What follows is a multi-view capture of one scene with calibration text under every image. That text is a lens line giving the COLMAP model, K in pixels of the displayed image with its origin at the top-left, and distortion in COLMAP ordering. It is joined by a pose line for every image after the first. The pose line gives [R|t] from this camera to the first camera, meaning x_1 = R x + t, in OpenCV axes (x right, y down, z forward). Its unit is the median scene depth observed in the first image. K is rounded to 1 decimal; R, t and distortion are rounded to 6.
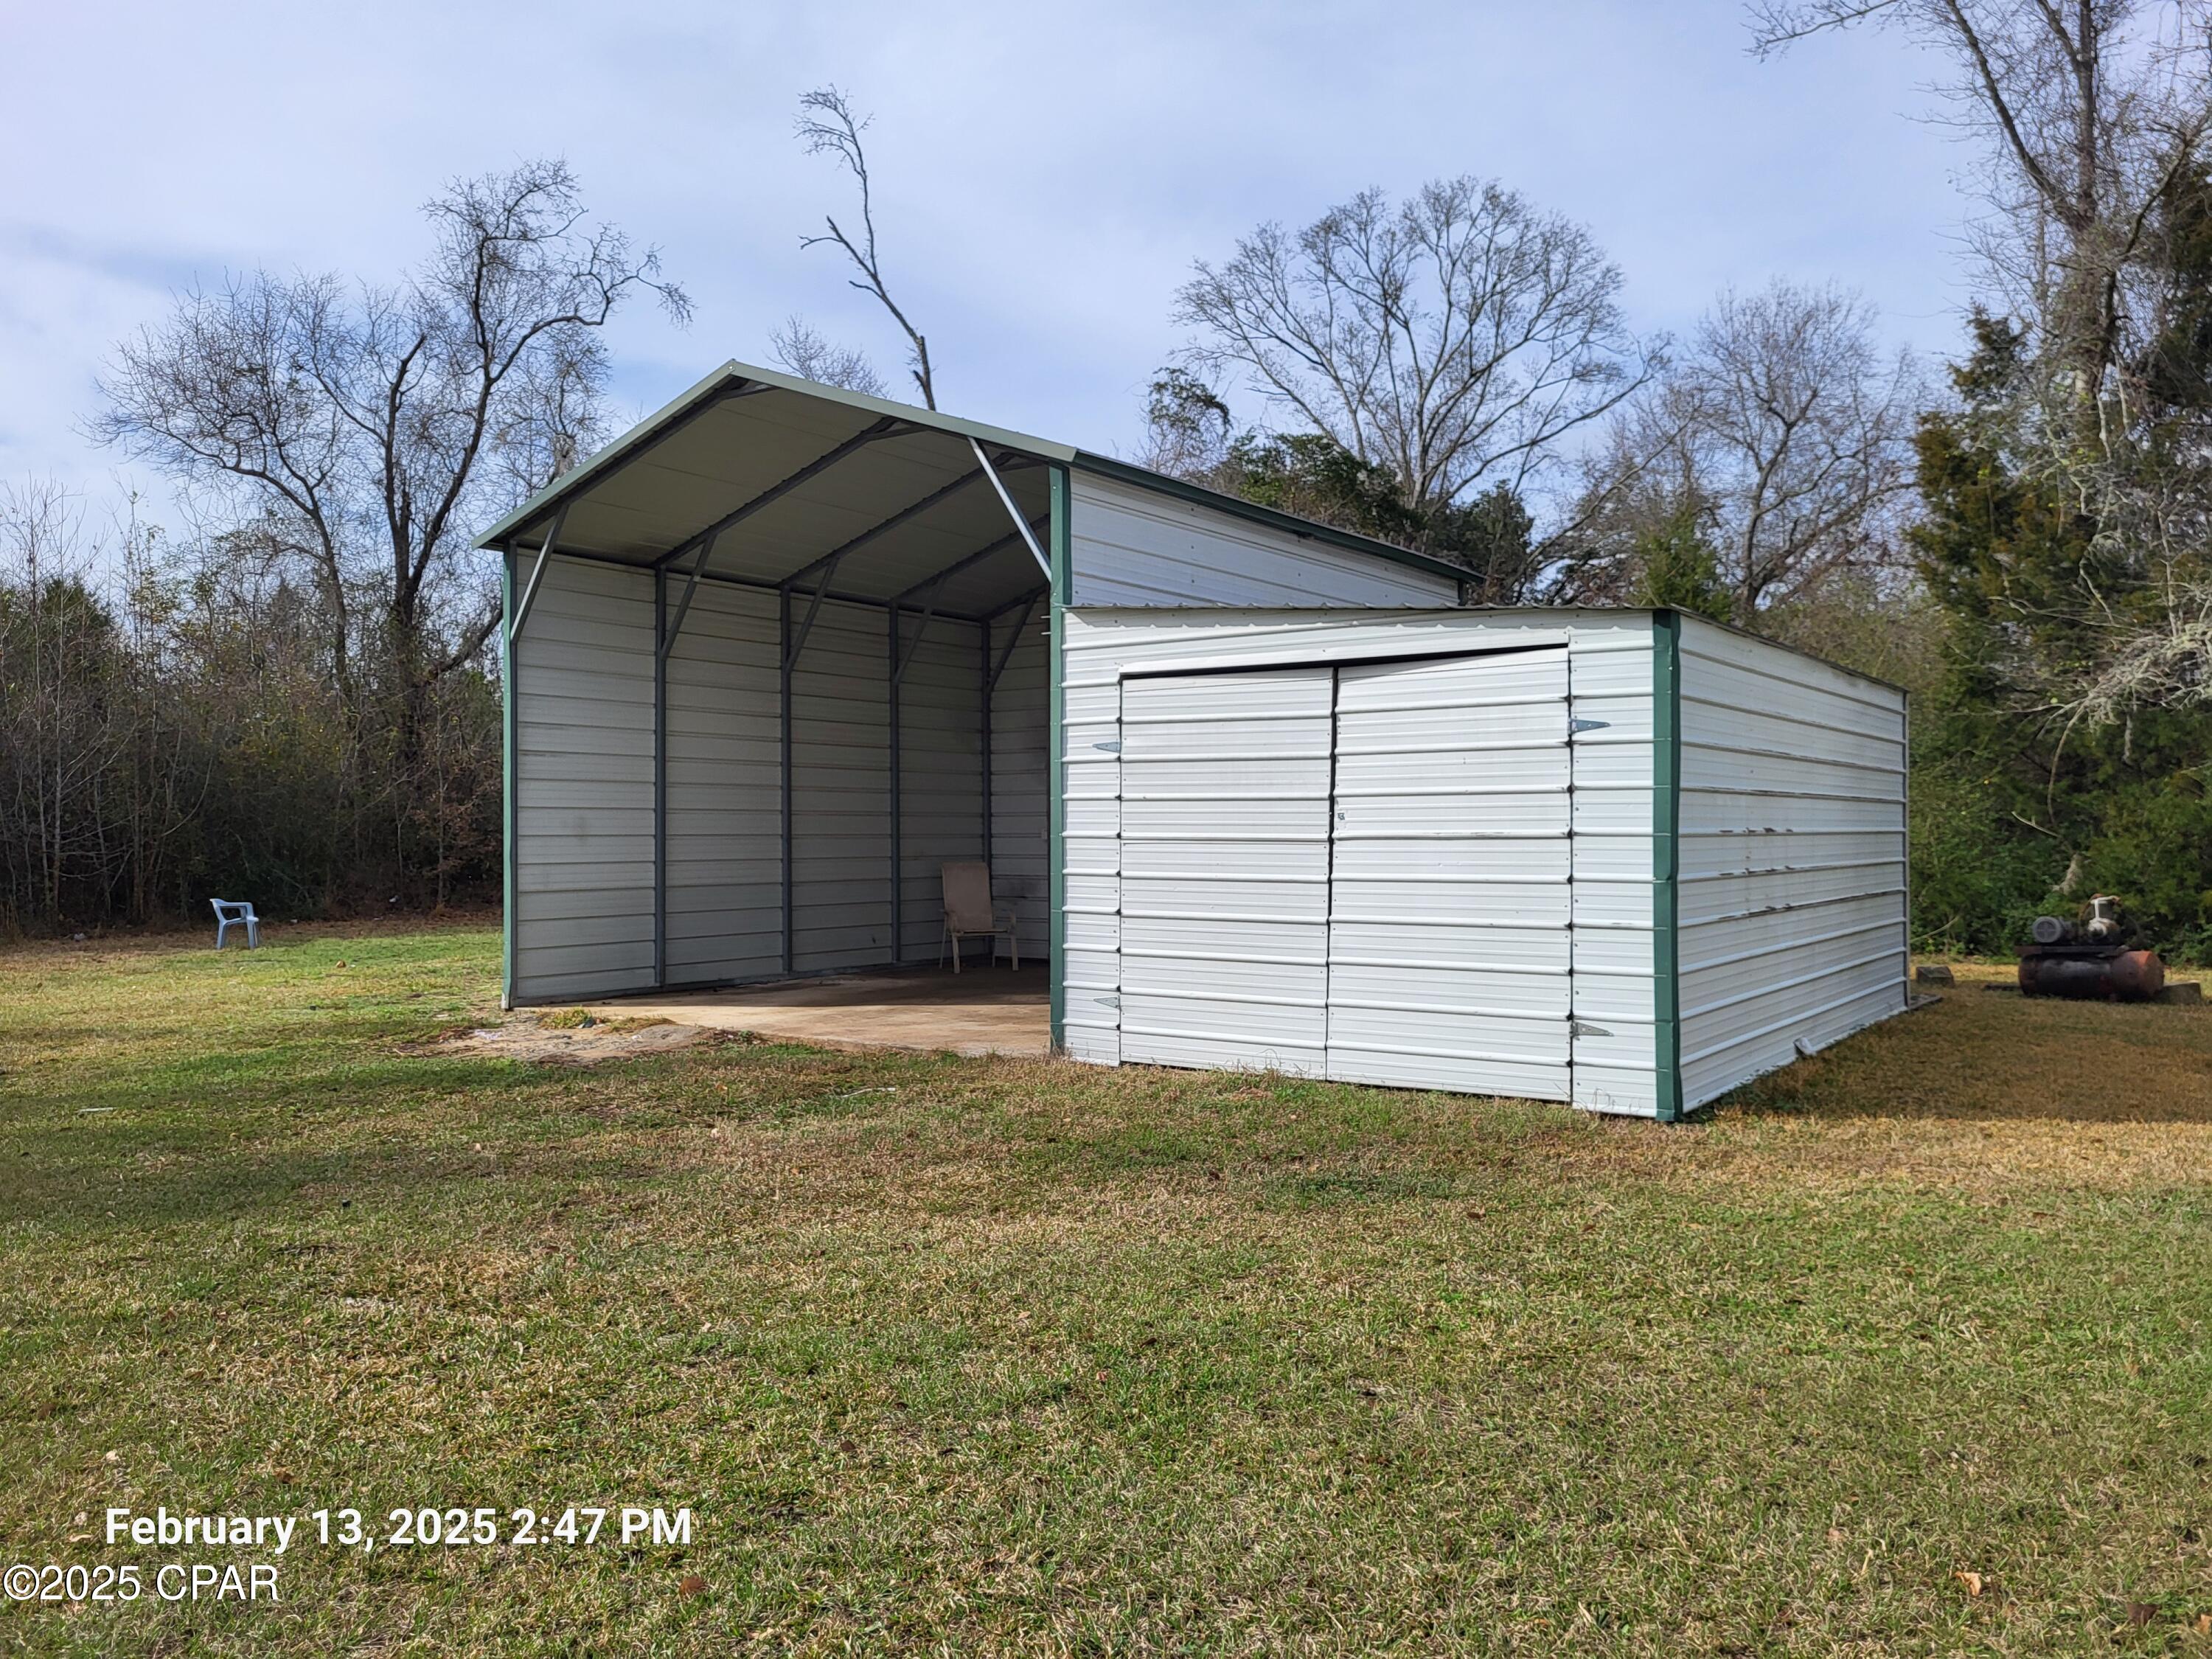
lens RADIAL K [[1683.7, 0, 1117.1], [0, 1683.7, 827.5], [0, 0, 1]] dist [0.043614, -0.039932]
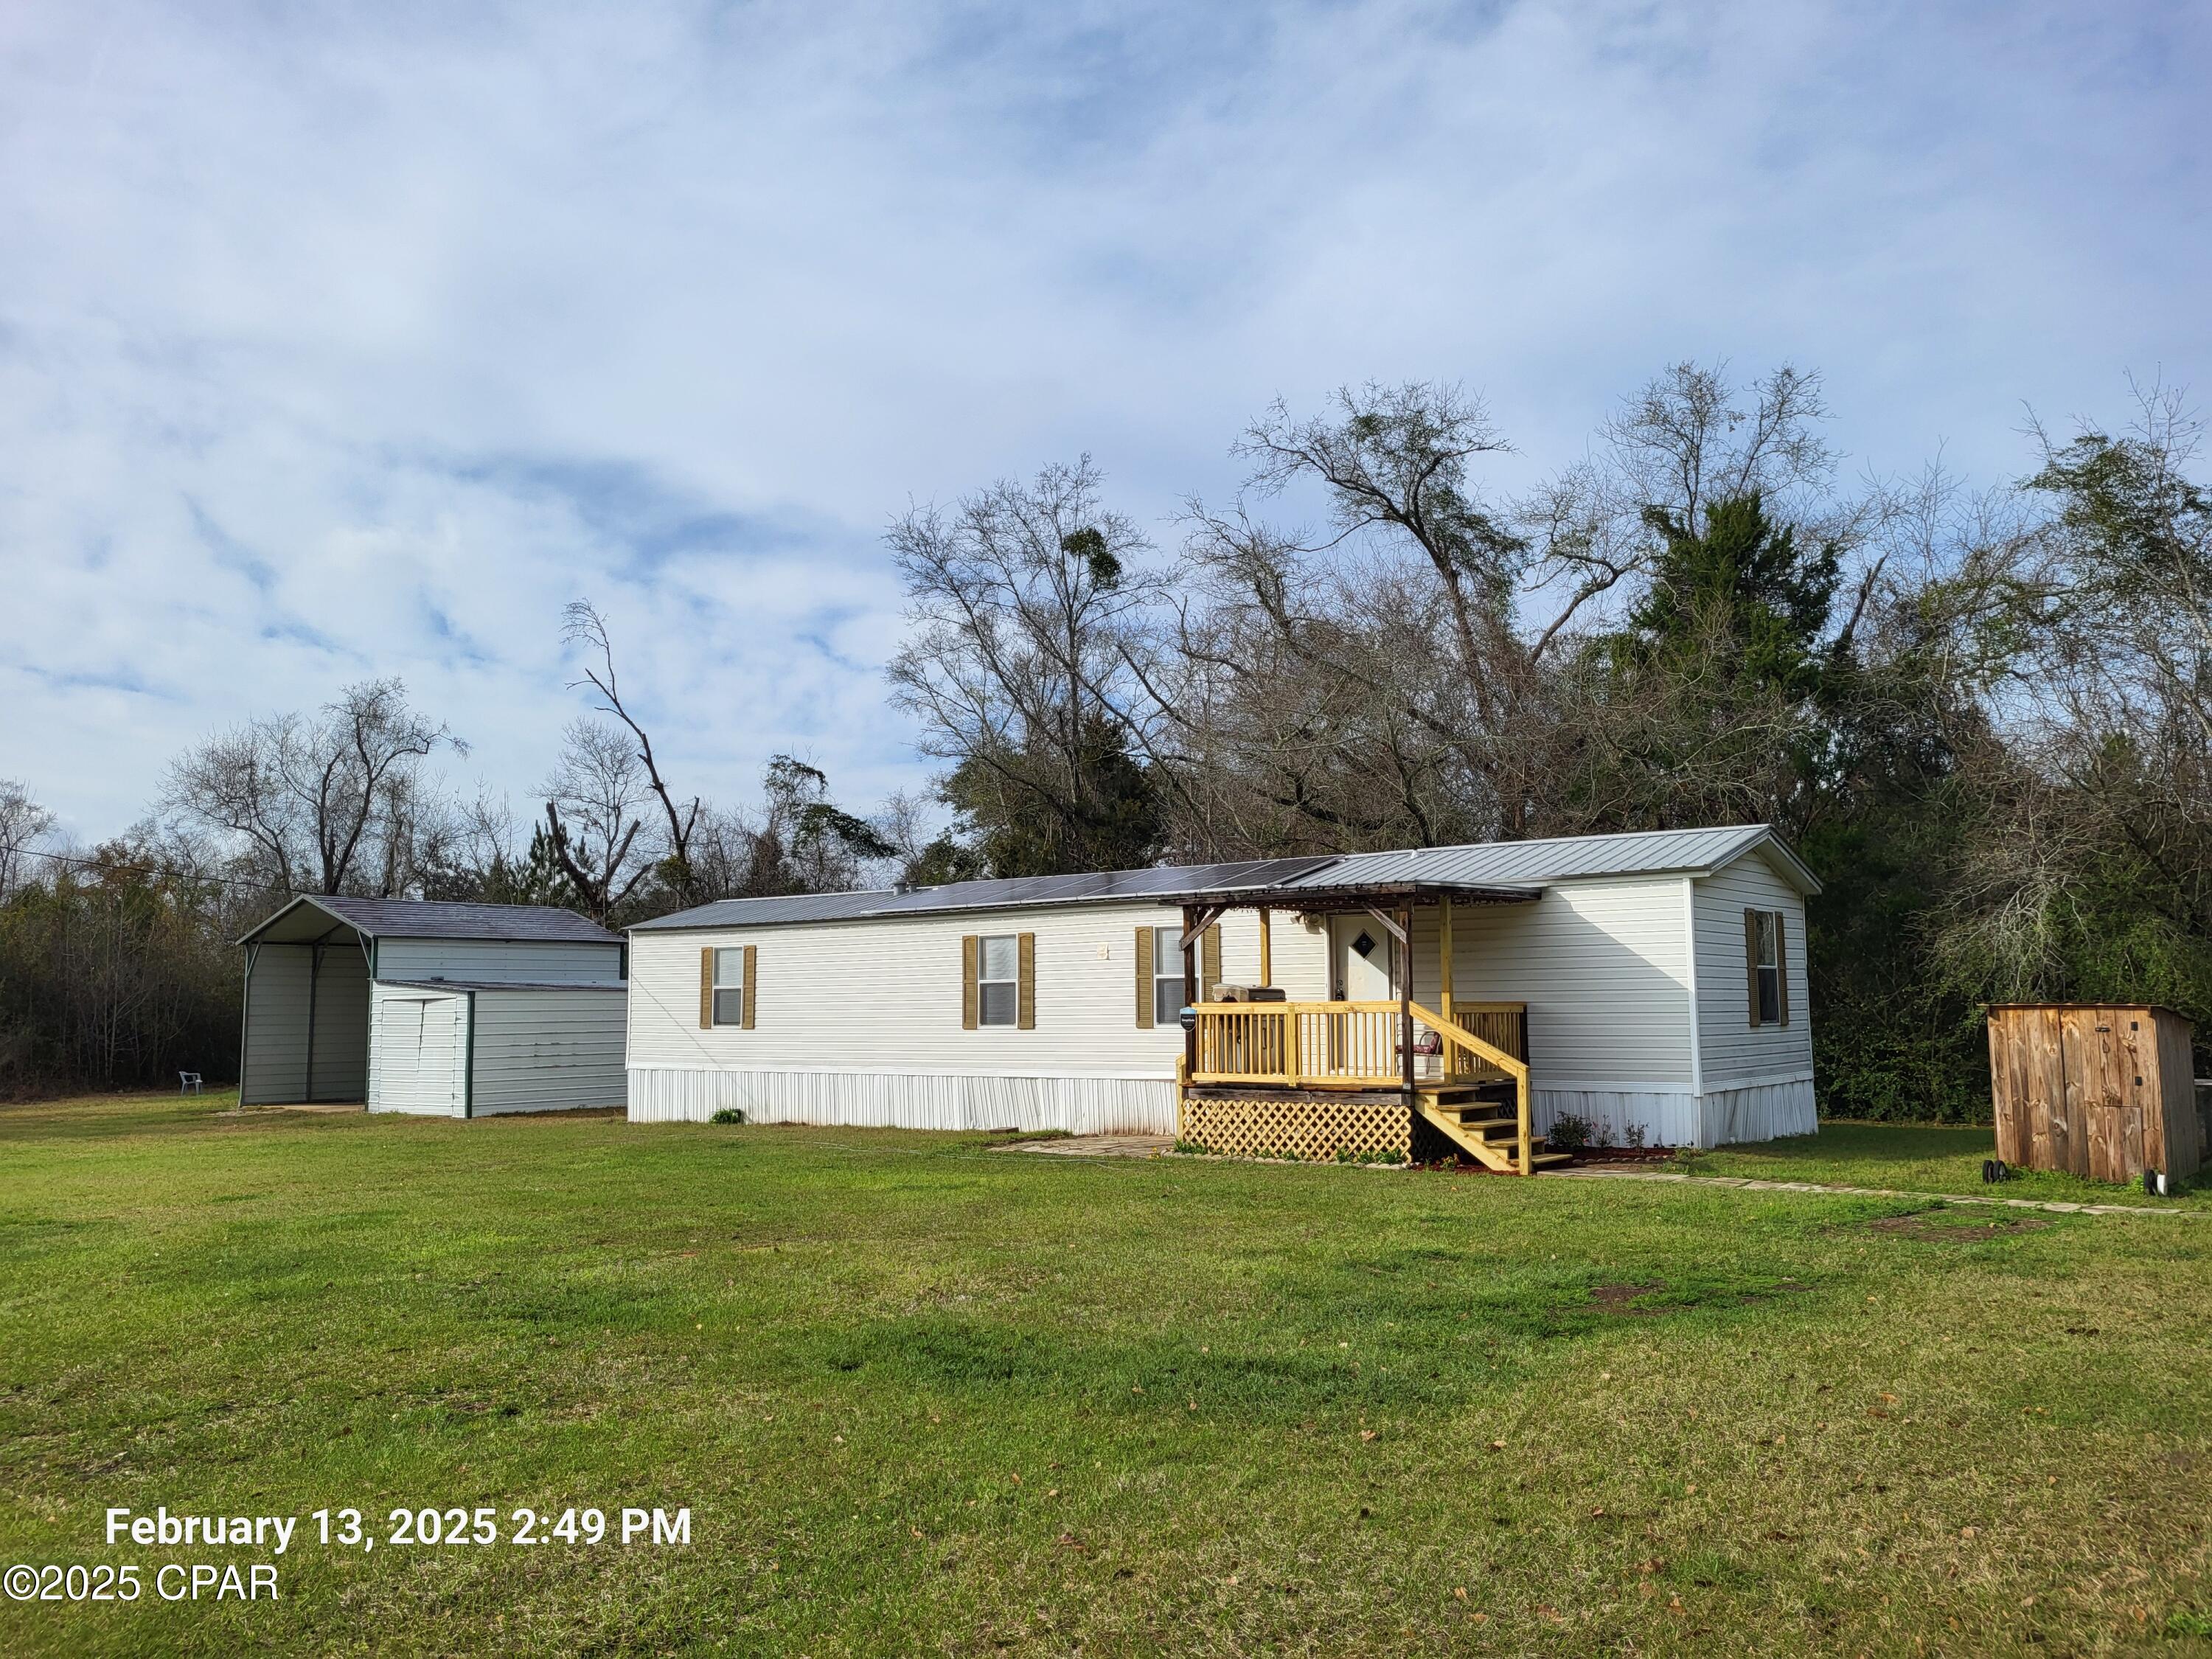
lens RADIAL K [[1676.1, 0, 1101.6], [0, 1676.1, 865.6], [0, 0, 1]] dist [0.040507, -0.002643]
pose [[0.998091, -0.008770, -0.061140, 0.498414], [0.003474, 0.996273, -0.086191, -0.018104], [0.061668, 0.085814, 0.994401, -0.701705]]
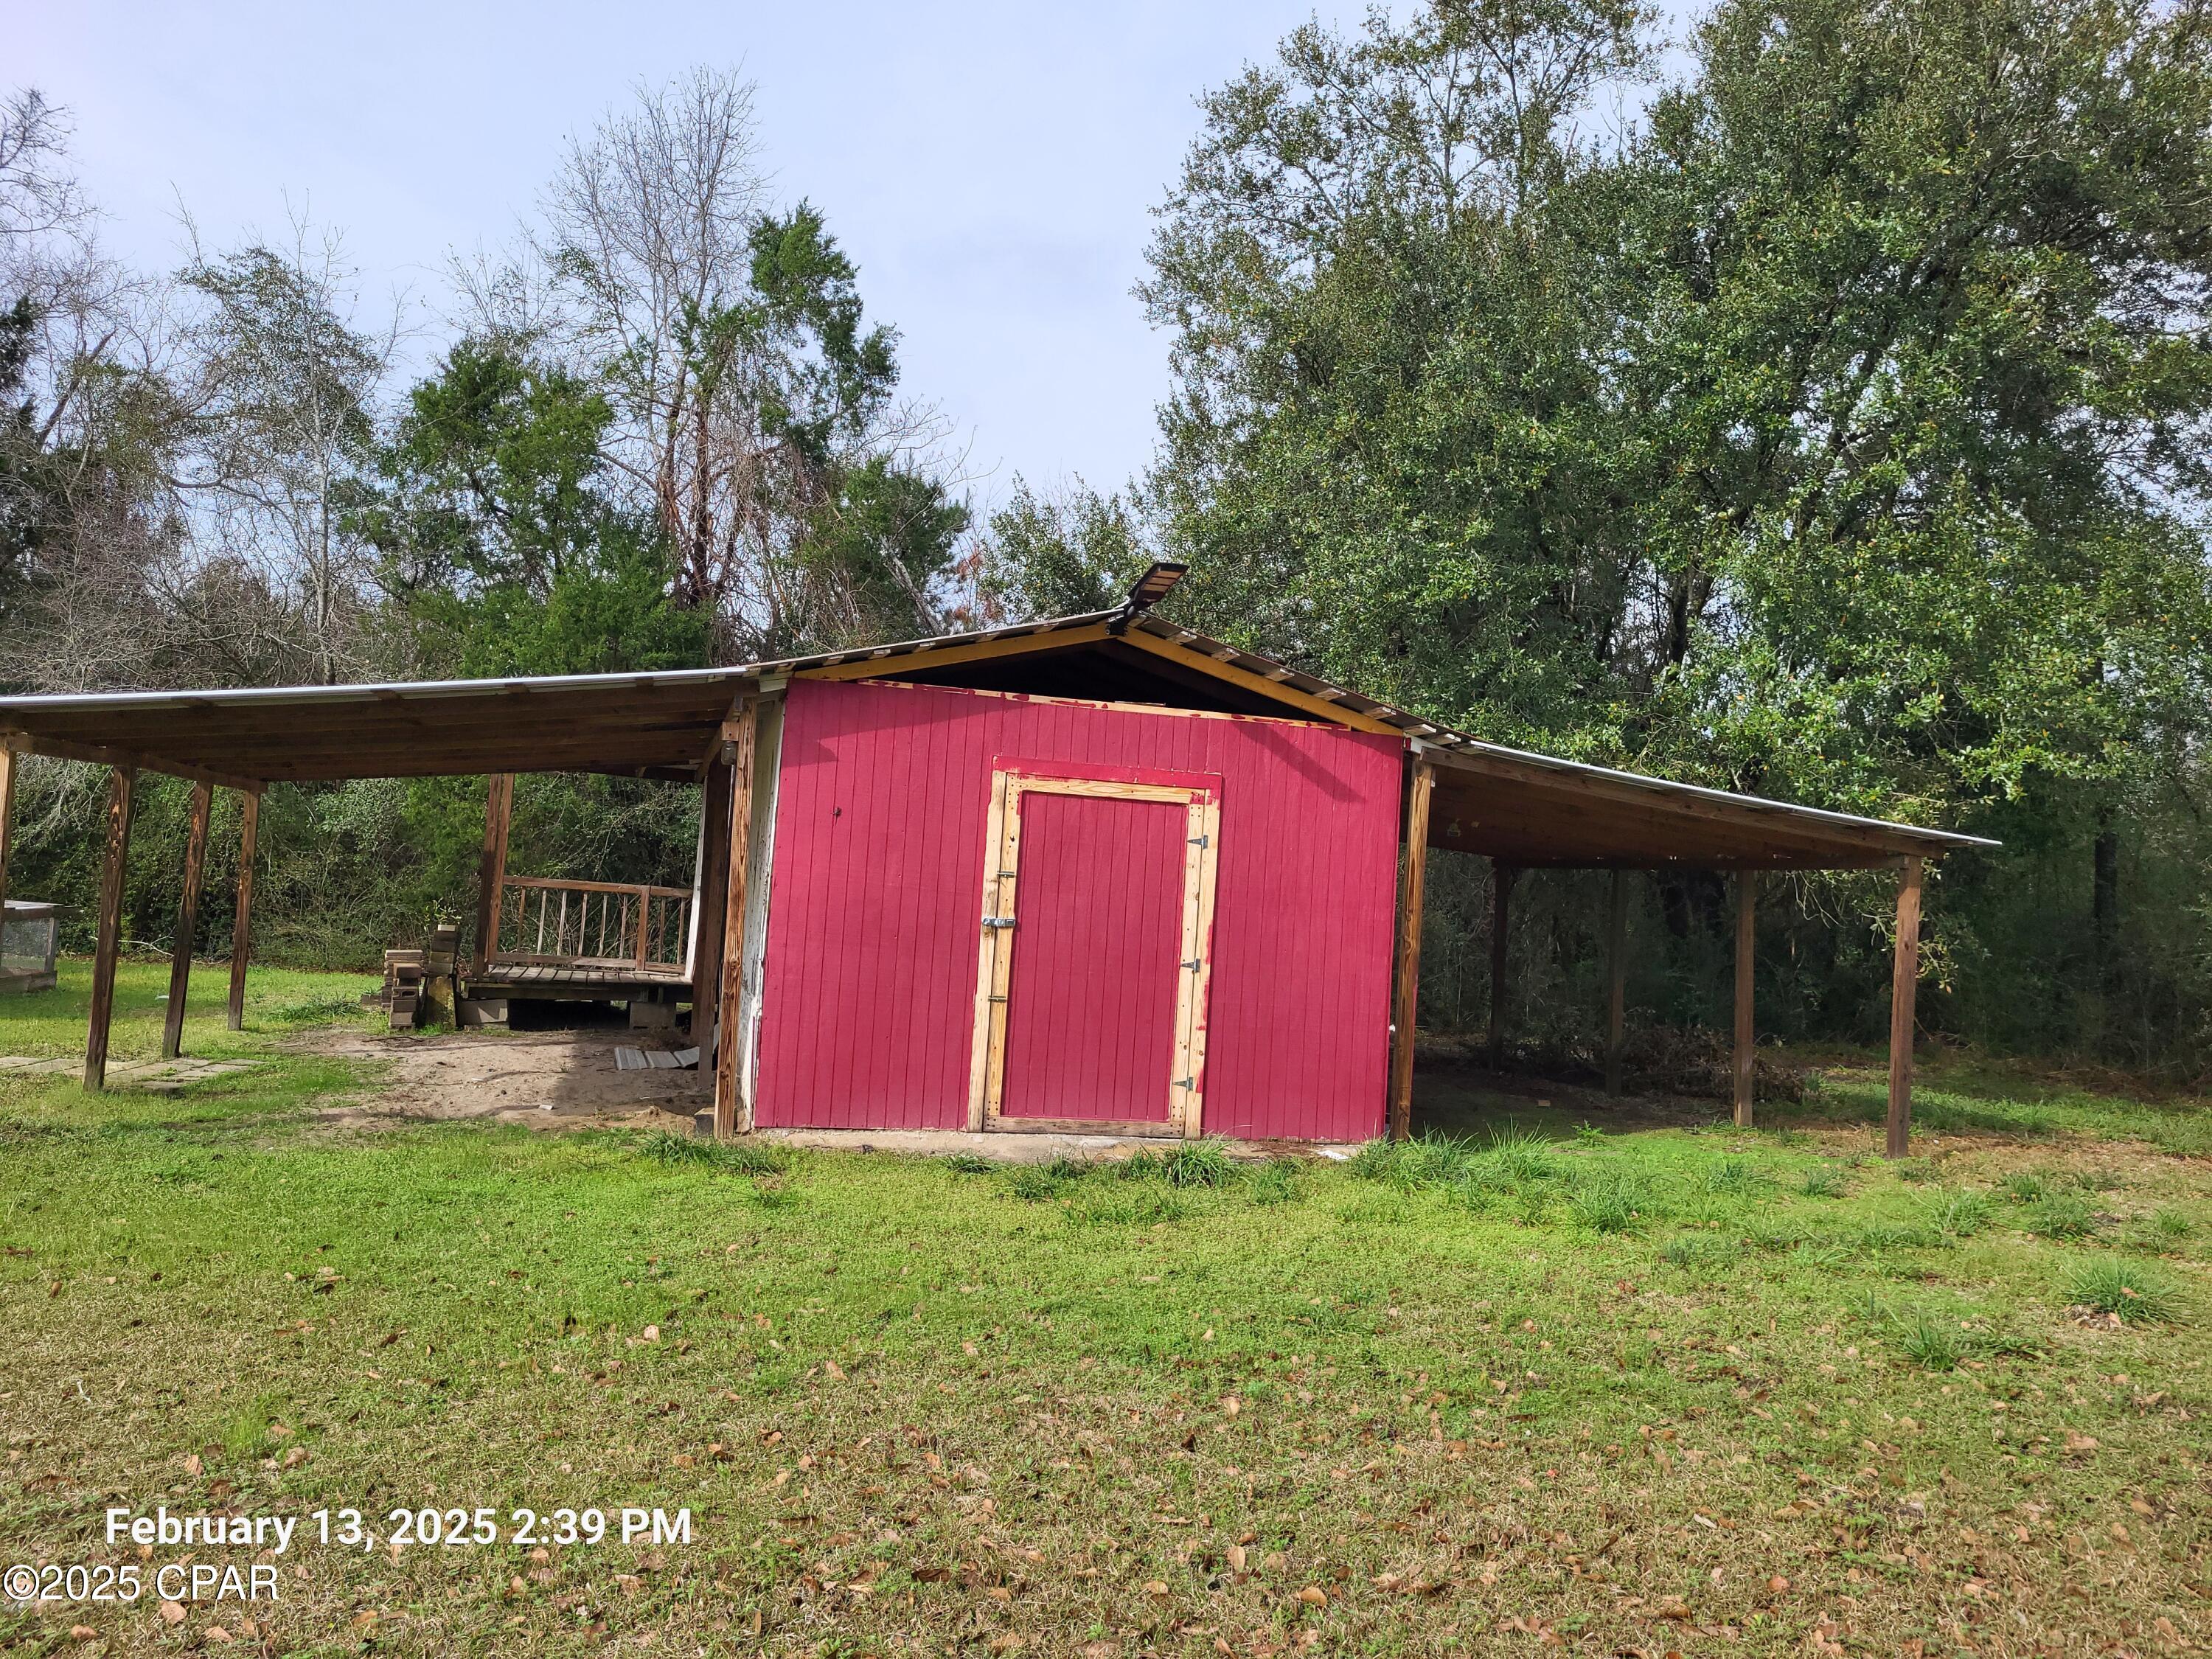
lens RADIAL K [[1683.7, 0, 1117.1], [0, 1683.7, 827.5], [0, 0, 1]] dist [0.043614, -0.039932]
pose [[0.715277, 0.085519, 0.693589, 0.668339], [-0.071992, 0.996221, -0.048590, -0.016261], [-0.695123, -0.015177, 0.718730, -0.727664]]
